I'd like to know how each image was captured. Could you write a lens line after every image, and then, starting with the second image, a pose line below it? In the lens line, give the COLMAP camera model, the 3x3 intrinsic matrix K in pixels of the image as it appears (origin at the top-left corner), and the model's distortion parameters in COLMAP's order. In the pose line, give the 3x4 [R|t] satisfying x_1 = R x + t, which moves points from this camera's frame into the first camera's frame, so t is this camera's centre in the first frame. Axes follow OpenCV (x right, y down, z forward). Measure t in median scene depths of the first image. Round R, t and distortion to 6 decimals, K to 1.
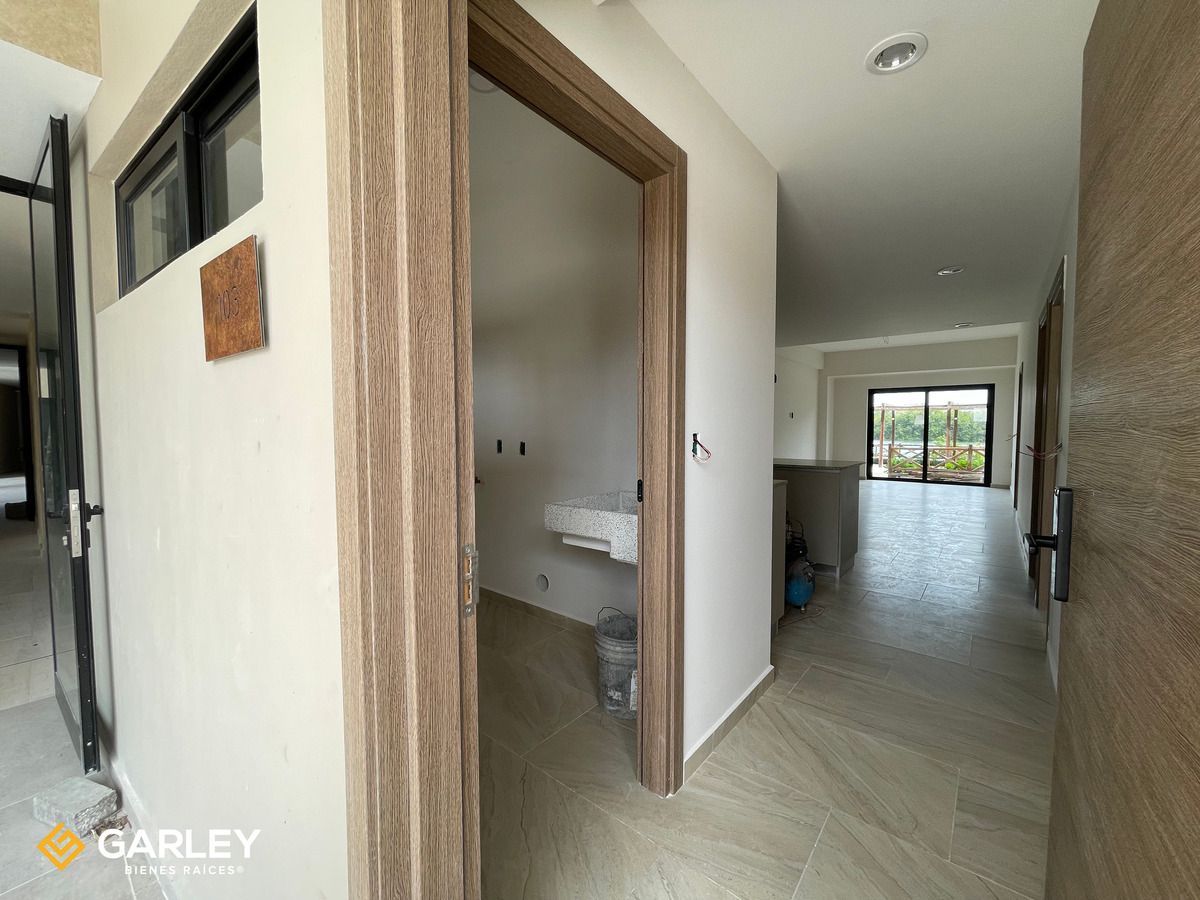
lens RADIAL K [[480.9, 0, 614.6], [0, 480.9, 450.0], [0, 0, 1]] dist [0.002103, 0.000261]
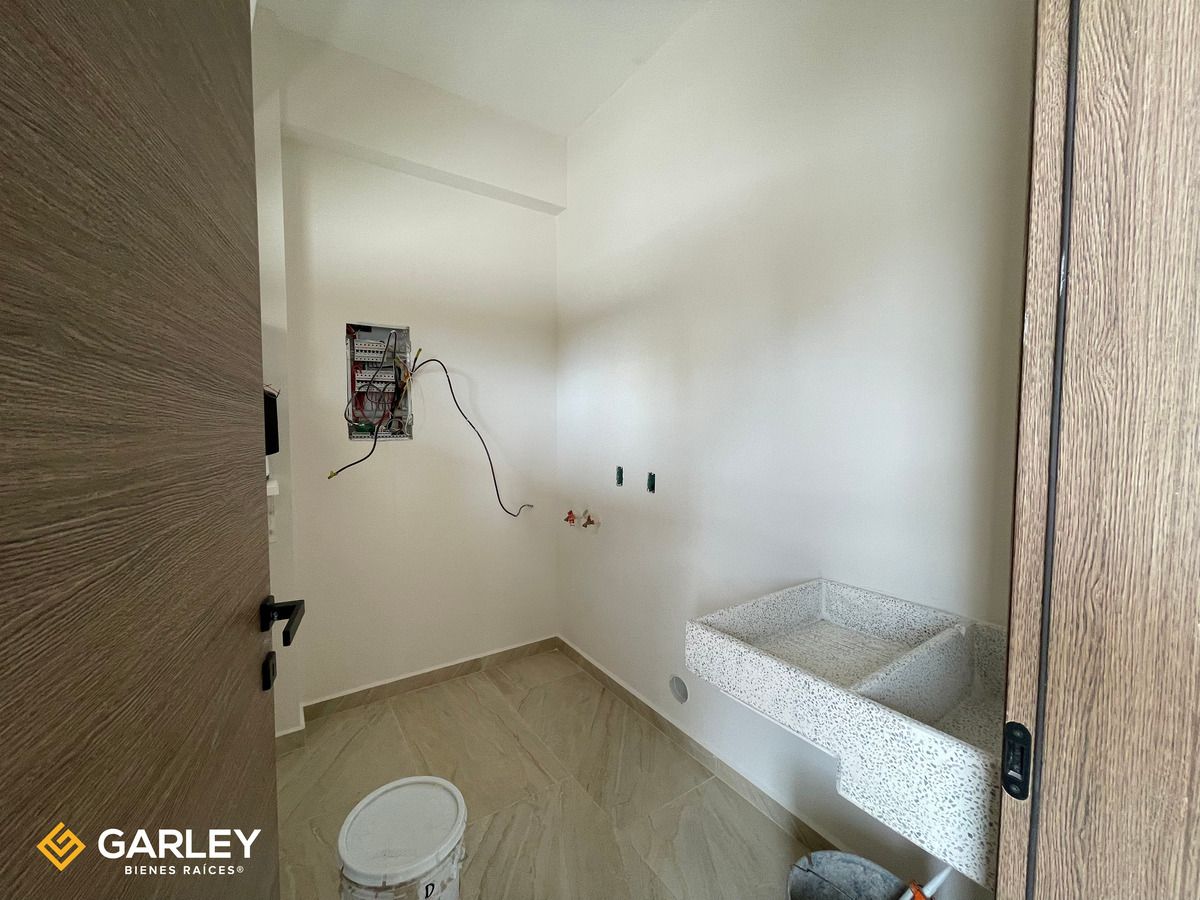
lens RADIAL K [[481.3, 0, 602.1], [0, 481.3, 449.9], [0, 0, 1]] dist [0.000019, 0.000090]
pose [[0.953904, 0.016420, -0.299664, -0.068891], [-0.013890, 0.999848, 0.010570, -0.069355], [0.299792, -0.005920, 0.953986, 0.413804]]
